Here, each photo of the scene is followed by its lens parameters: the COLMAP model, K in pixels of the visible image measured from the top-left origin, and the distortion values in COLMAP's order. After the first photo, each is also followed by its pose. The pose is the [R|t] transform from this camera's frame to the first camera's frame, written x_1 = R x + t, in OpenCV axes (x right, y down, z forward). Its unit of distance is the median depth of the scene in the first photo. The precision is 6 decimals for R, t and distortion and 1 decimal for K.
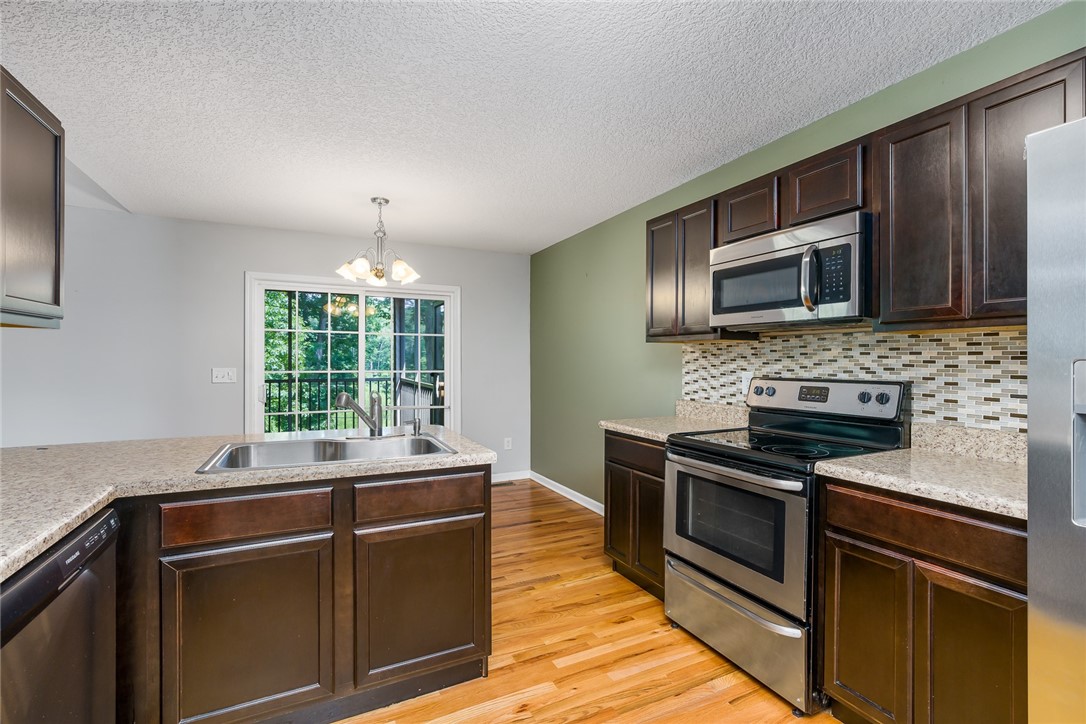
lens RADIAL K [[491.4, 0, 550.2], [0, 491.4, 365.4], [0, 0, 1]] dist [-0.020483, 0.007224]
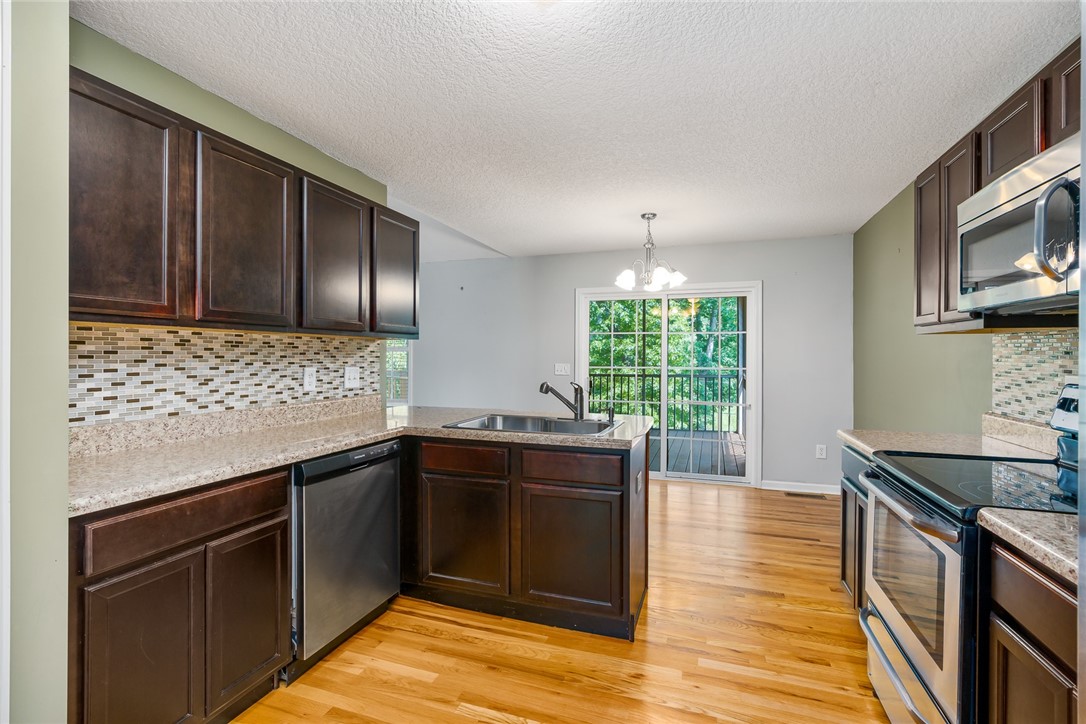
lens RADIAL K [[491.4, 0, 543.0], [0, 491.4, 359.0], [0, 0, 1]] dist [-0.020483, 0.007224]
pose [[0.697251, 0.002837, -0.716821, 0.383998], [-0.007609, 0.999965, -0.003443, -0.001239], [0.716787, 0.007855, 0.697248, 0.054228]]
